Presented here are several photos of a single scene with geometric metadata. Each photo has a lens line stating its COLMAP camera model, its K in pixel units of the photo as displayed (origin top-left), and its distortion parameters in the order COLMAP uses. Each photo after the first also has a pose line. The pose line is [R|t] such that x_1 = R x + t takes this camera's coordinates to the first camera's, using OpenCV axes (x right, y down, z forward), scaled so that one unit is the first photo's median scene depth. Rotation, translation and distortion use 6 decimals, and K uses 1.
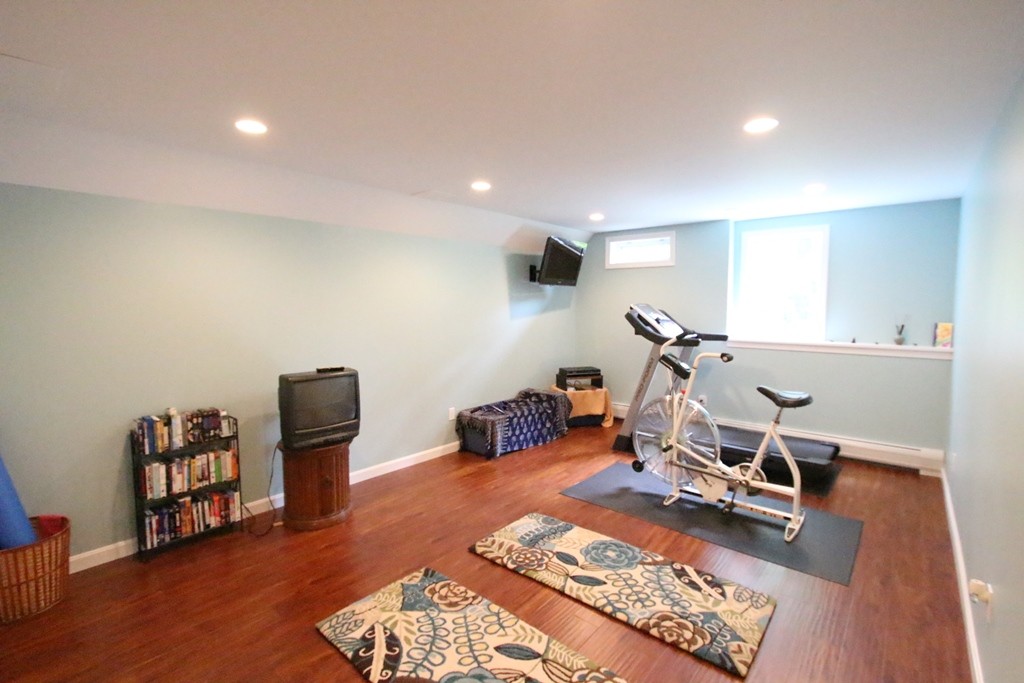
lens RADIAL K [[471.0, 0, 519.3], [0, 471.0, 337.1], [0, 0, 1]] dist [-0.025115, 0.005131]
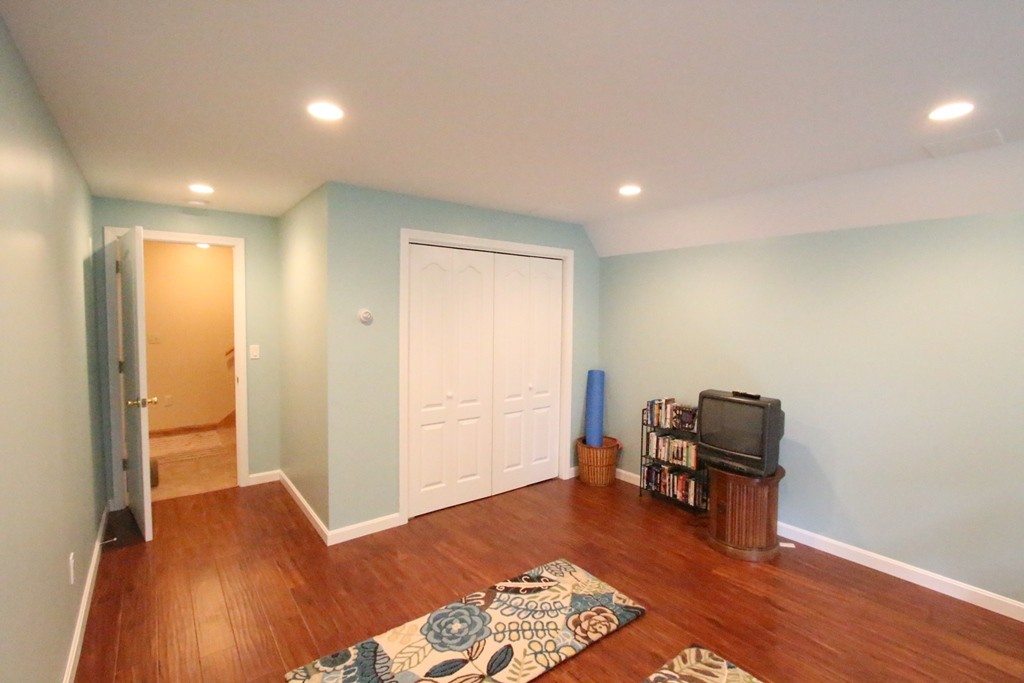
lens RADIAL K [[471.0, 0, 519.6], [0, 471.0, 340.4], [0, 0, 1]] dist [-0.025115, 0.005131]
pose [[-0.210881, 0.051514, -0.976154, 0.683632], [-0.078128, 0.994528, 0.069362, -0.077537], [0.974385, 0.090892, -0.205702, 0.842519]]
